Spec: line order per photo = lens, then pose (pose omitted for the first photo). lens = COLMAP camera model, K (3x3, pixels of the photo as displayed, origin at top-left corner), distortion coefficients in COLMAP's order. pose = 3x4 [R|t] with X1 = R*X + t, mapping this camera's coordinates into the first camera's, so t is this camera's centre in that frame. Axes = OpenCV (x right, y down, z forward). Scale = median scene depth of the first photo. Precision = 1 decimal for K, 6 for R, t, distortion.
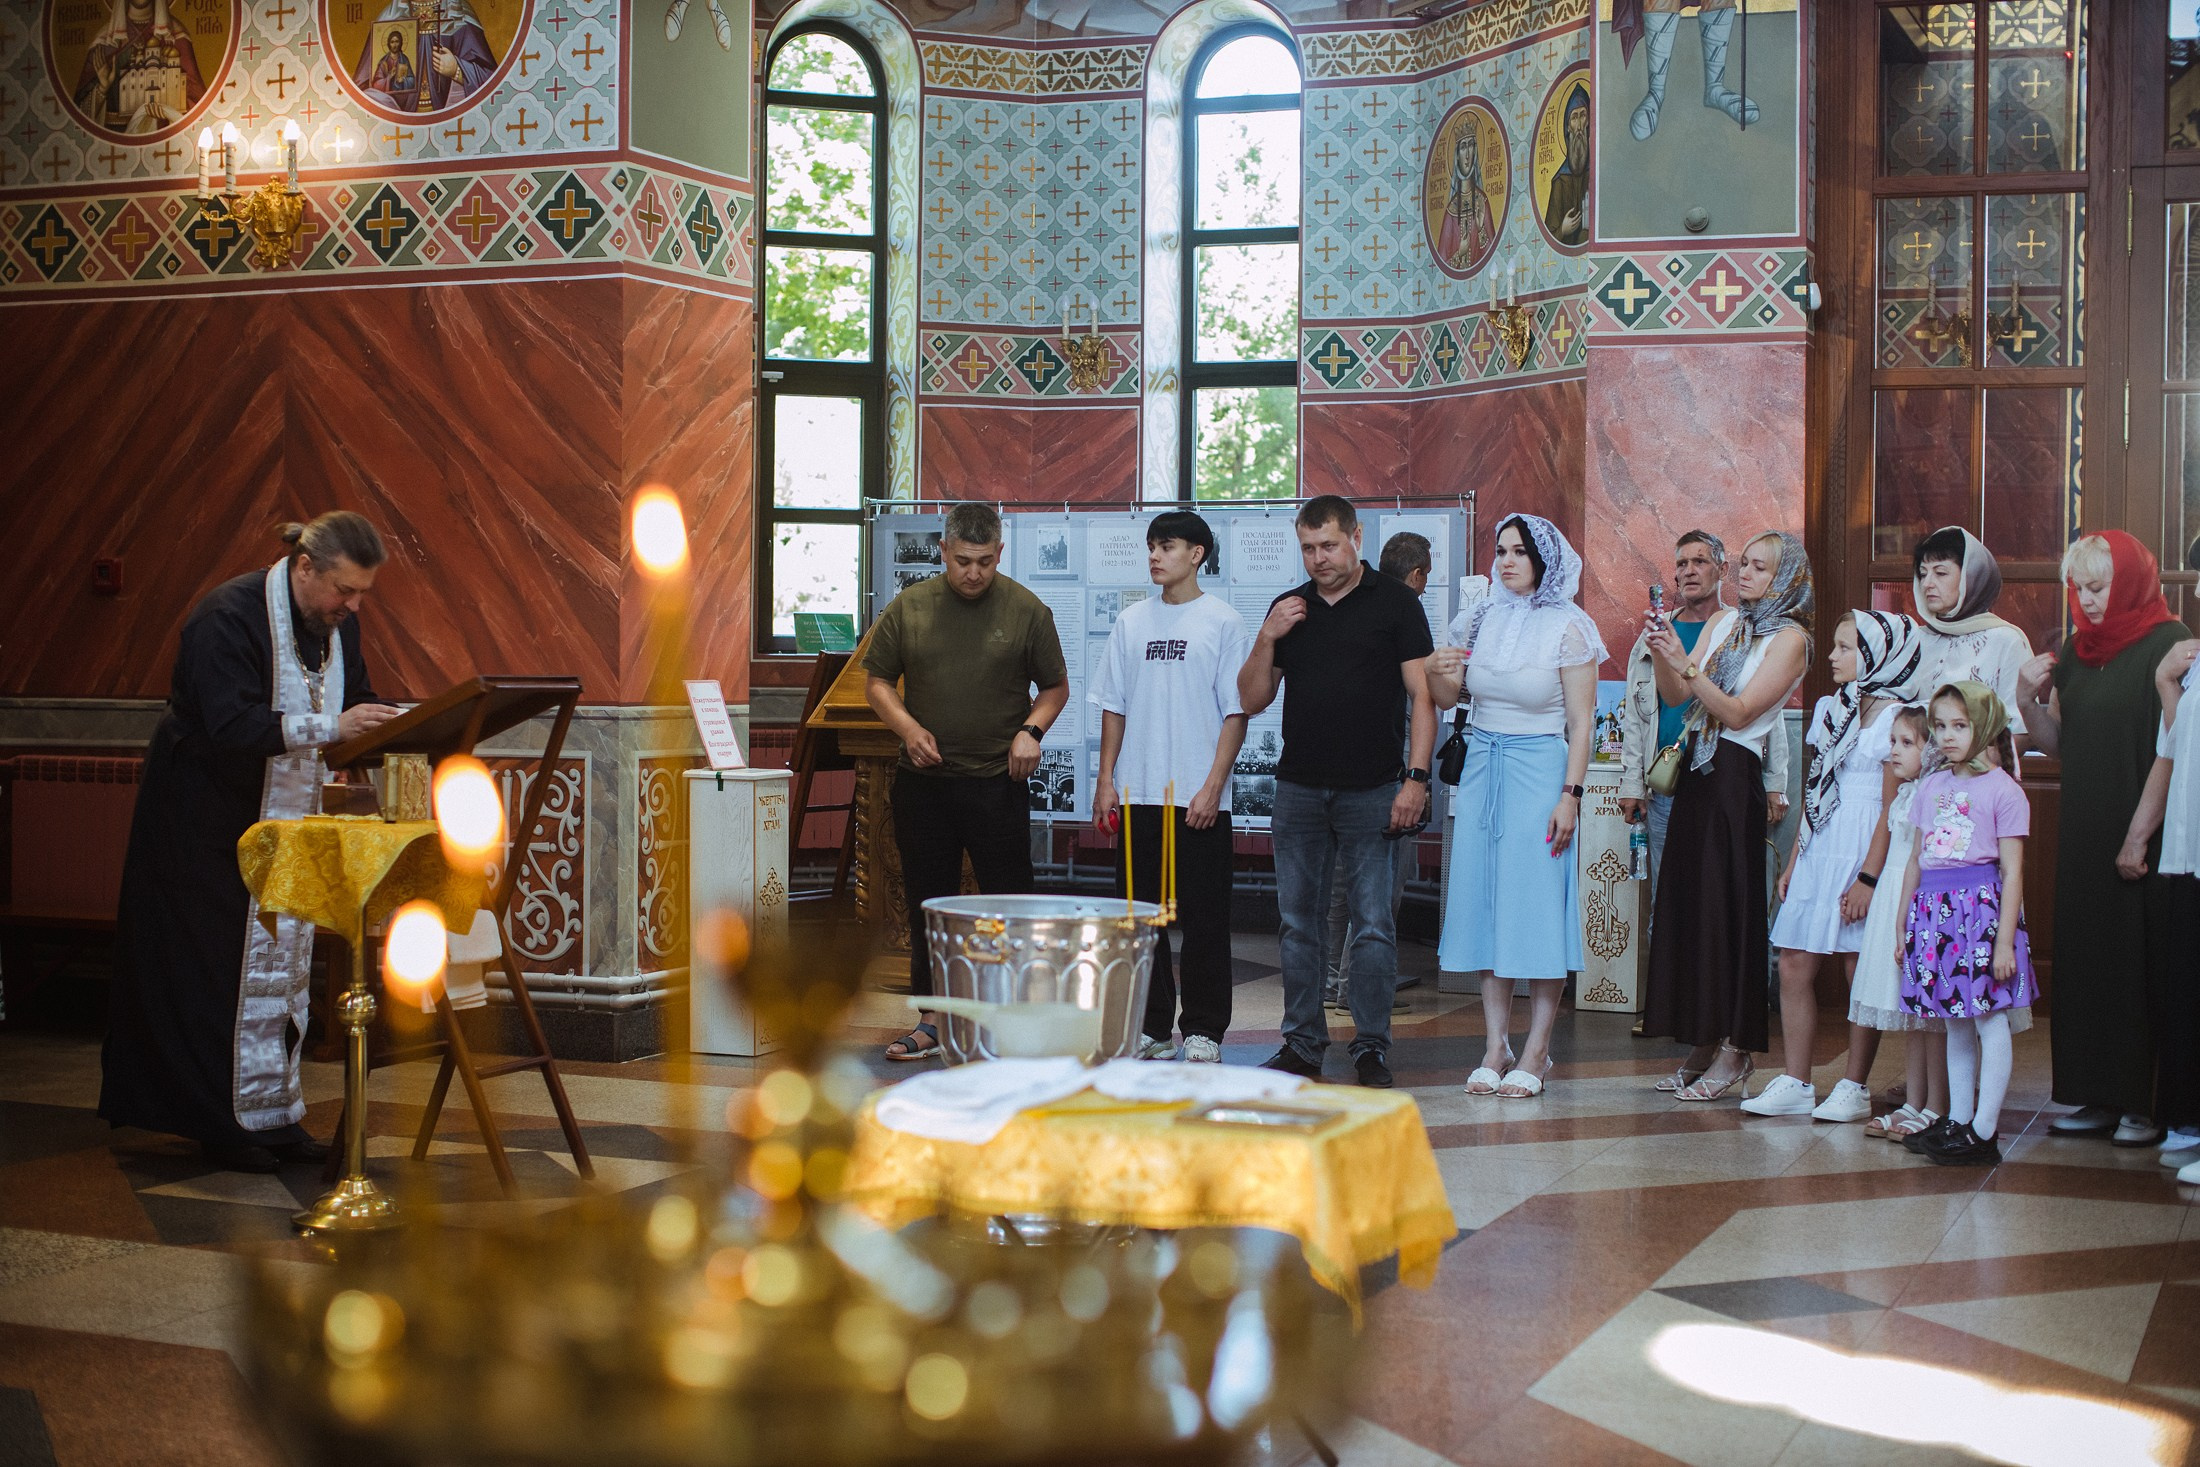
lens RADIAL K [[3154.0, 0, 1108.1], [0, 3154.0, 728.9], [0, 0, 1]] dist [-0.187583, 0.395953]
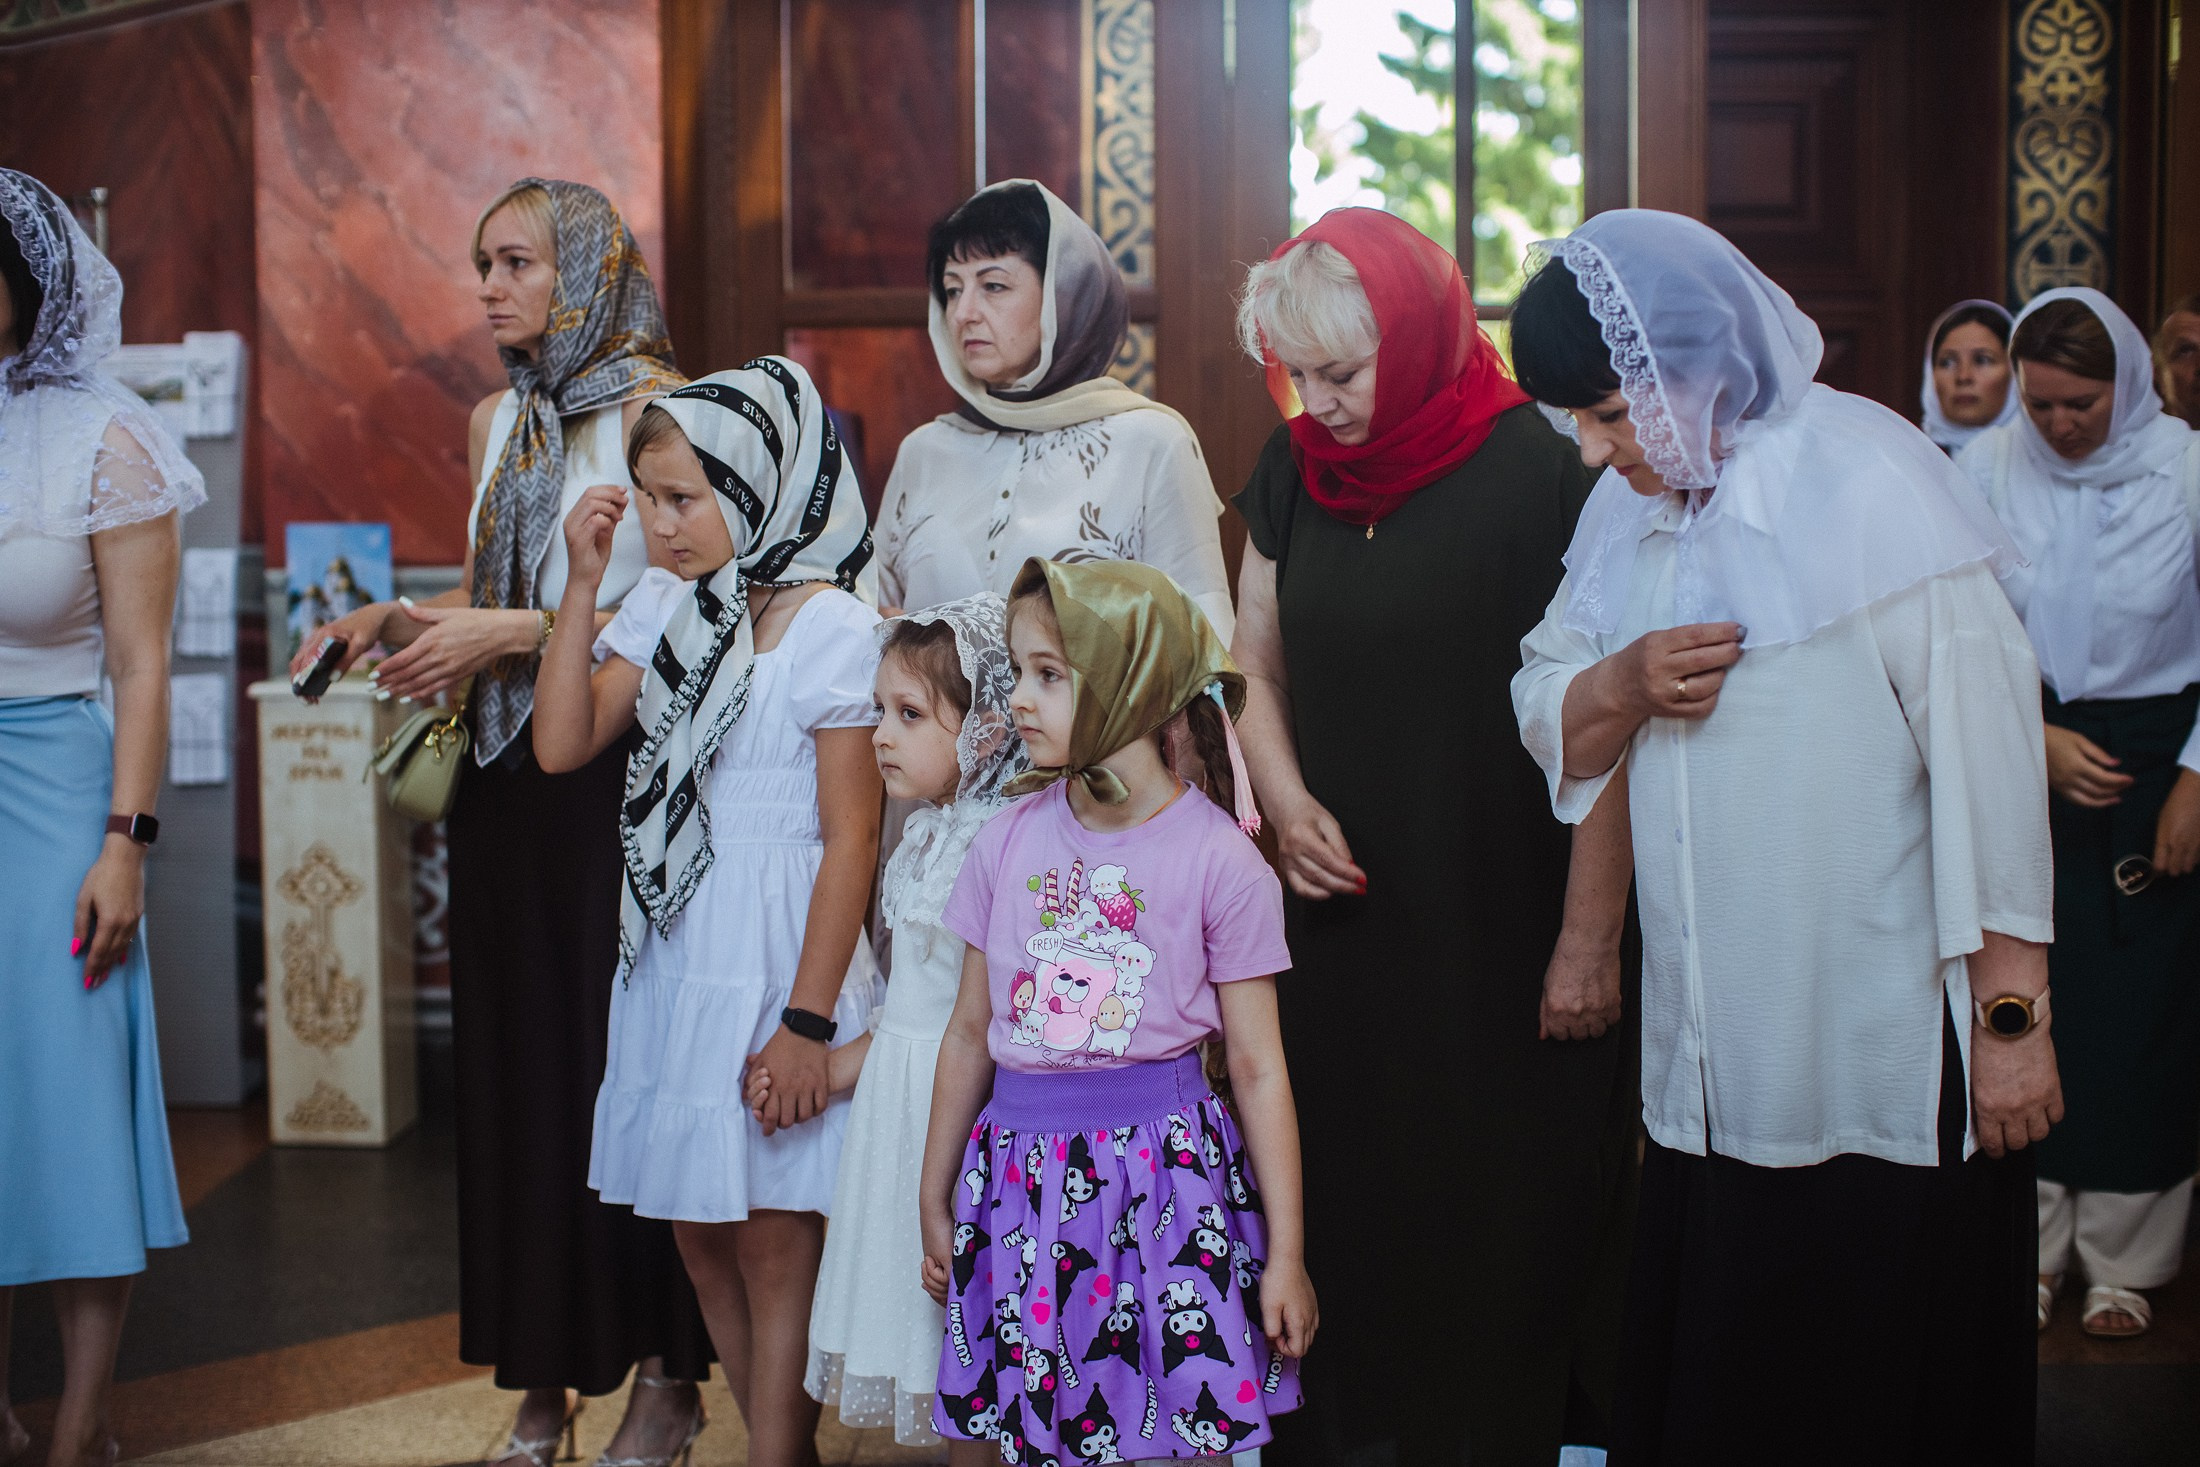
lens RADIAL K [[3256.9, 0, 1088.8], [0, 3256.9, 720.7], [0, 0, 1]] dist [-0.188489, 0.469144]
pose [[0.939882, -0.046473, 0.338322, 0.113232], [0.024839, 0.997376, 0.067999, -0.018633], [-0.340594, -0.055507, 0.938571, 0.511661]]
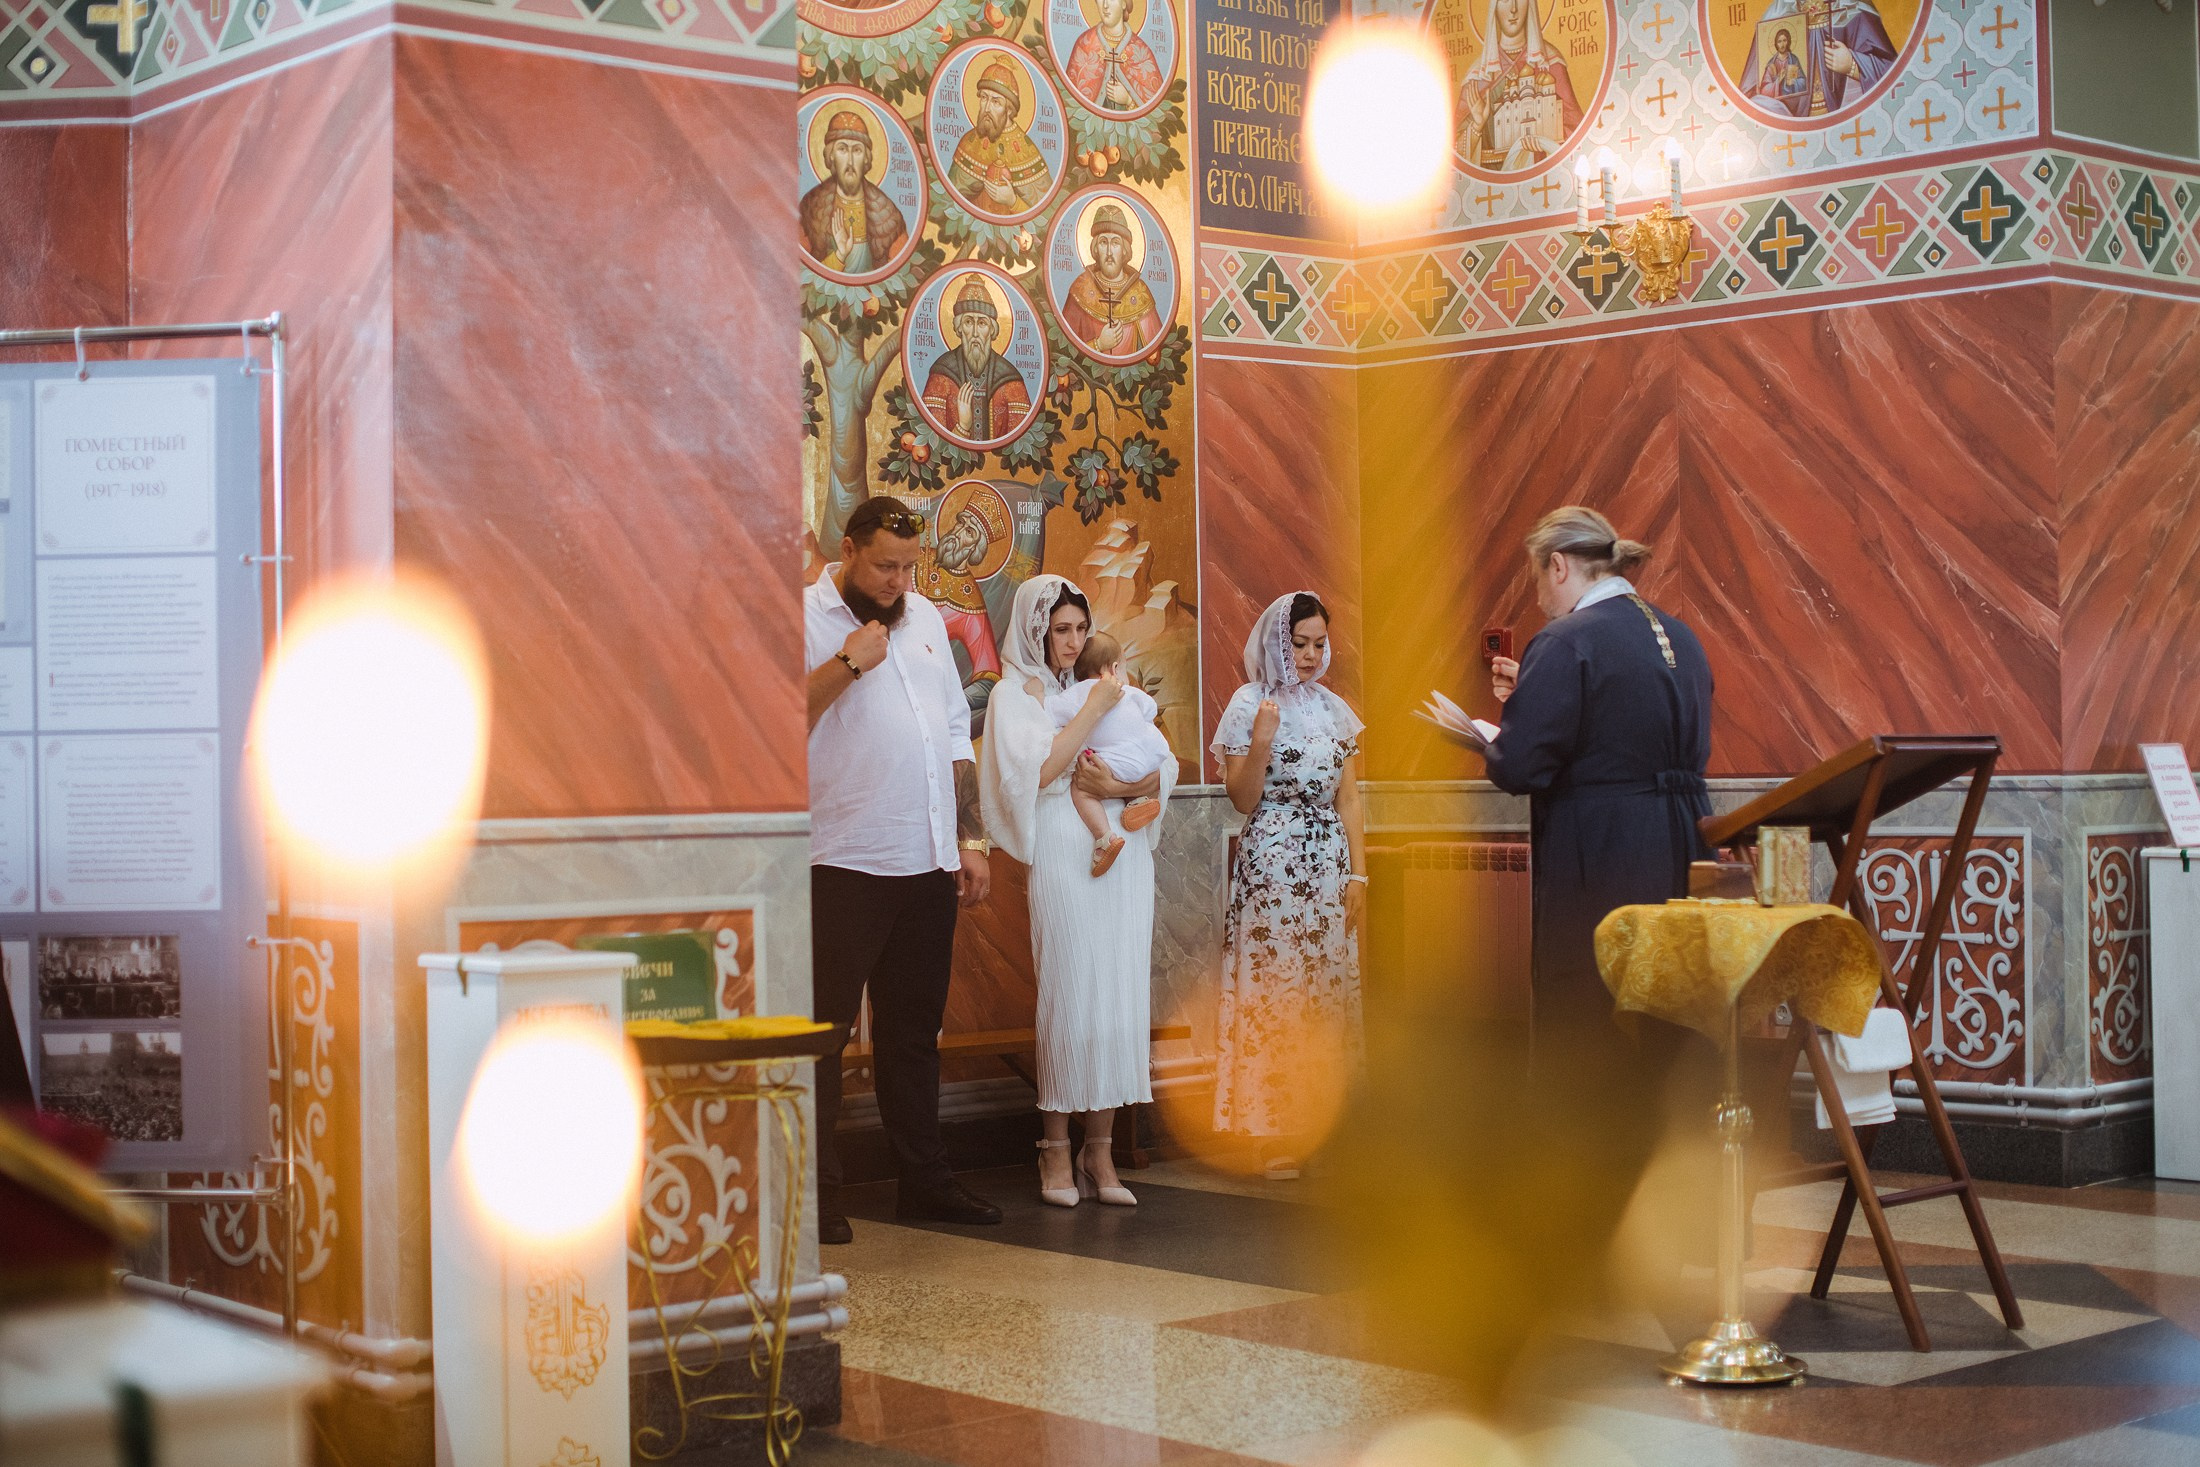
lens RADIAL K [[3256.9, 0, 1088.8], [0, 3256.9, 720.7], [0, 0, 1]] dist [-0.188489, 0.469144]
pose [[0.892785, -0.028376, -0.449589, 0.003562], [0.013855, 0.999272, -0.035555, 0.005467], [0.450270, 0.025514, 0.892528, 0.084920]]
